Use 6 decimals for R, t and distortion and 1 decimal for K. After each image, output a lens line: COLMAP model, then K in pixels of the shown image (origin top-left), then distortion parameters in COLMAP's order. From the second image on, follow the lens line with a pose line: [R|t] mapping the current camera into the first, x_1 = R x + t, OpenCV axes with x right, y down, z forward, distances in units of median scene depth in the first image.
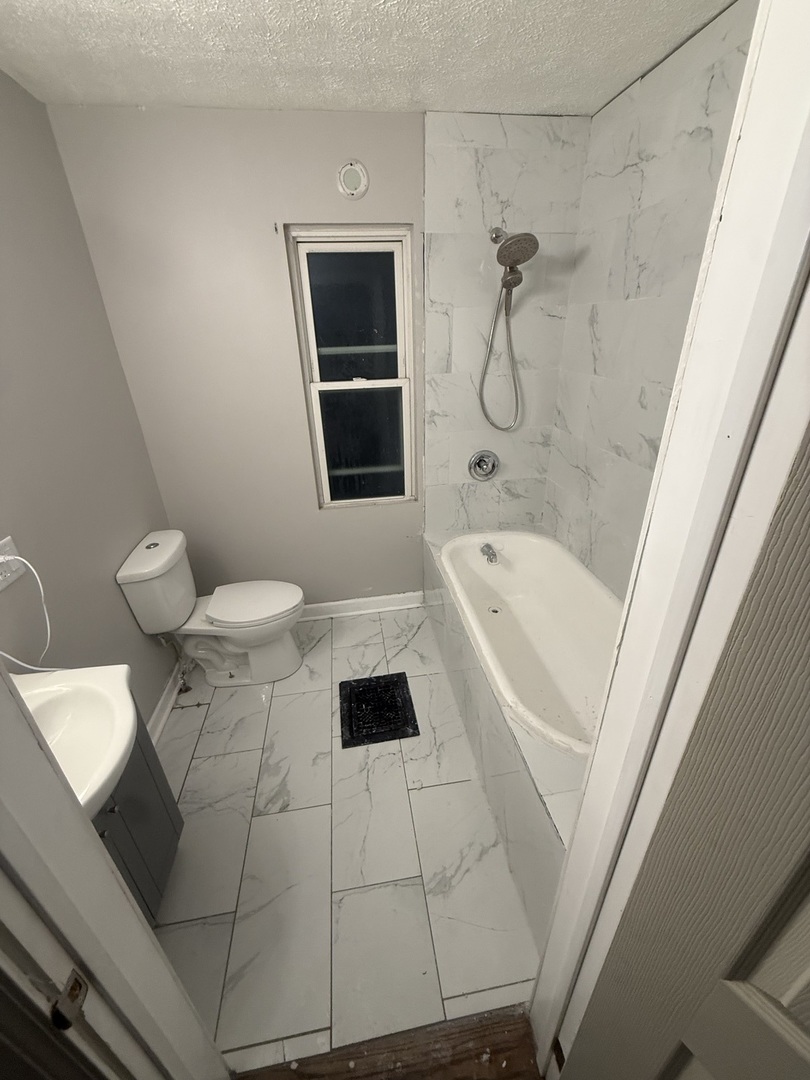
lens RADIAL K [[428.4, 0, 401.9], [0, 428.4, 536.7], [0, 0, 1]] dist [-0.001563, 0.000075]
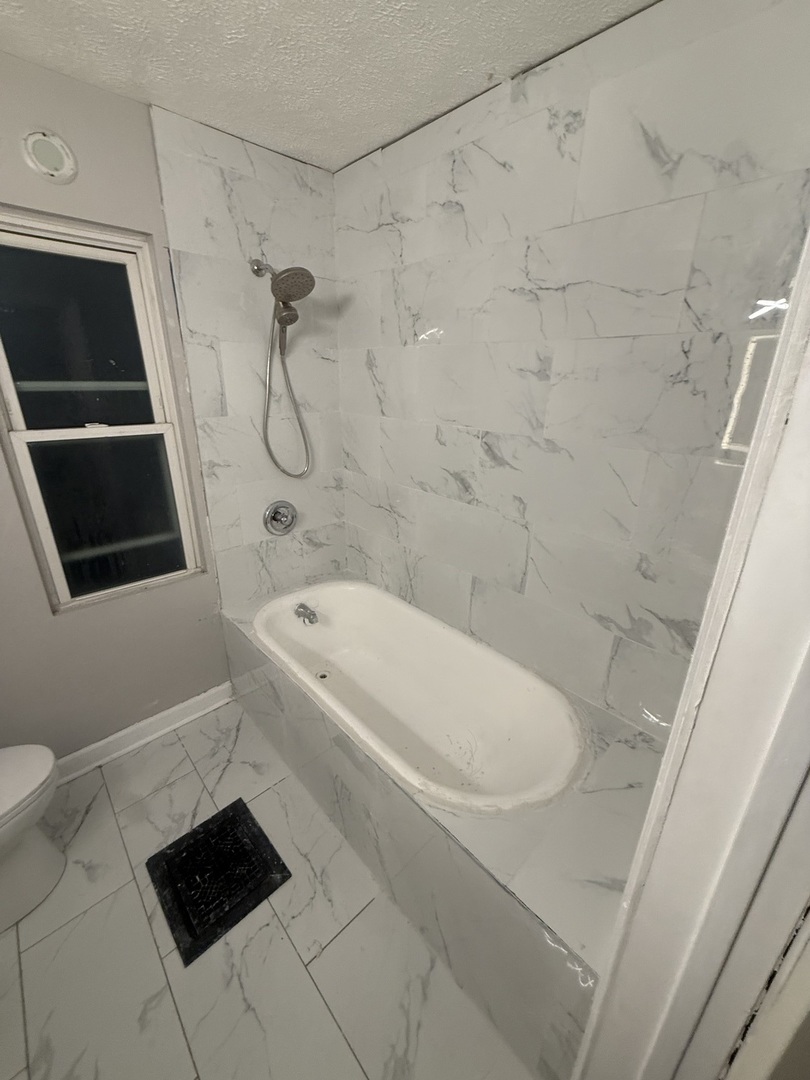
lens RADIAL K [[428.4, 0, 402.8], [0, 428.4, 536.7], [0, 0, 1]] dist [-0.001563, 0.000075]
pose [[0.821322, -0.160211, 0.547506, -0.105967], [0.216331, 0.975538, -0.039060, -0.045695], [-0.527855, 0.150523, 0.835890, 0.157601]]
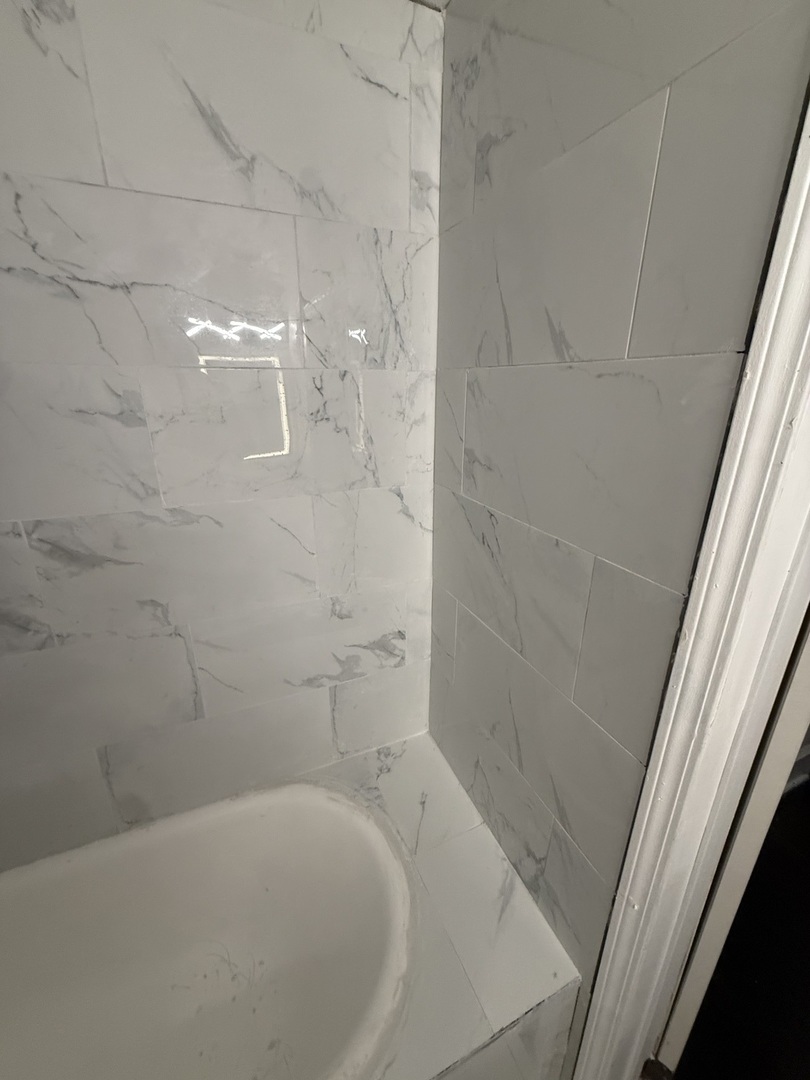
lens RADIAL K [[428.4, 0, 405.1], [0, 428.4, 535.7], [0, 0, 1]] dist [-0.001563, 0.000075]
pose [[-0.263834, -0.295241, 0.918273, -0.022549], [0.429520, 0.816447, 0.385910, -0.219311], [-0.863657, 0.496233, -0.088594, 0.417163]]
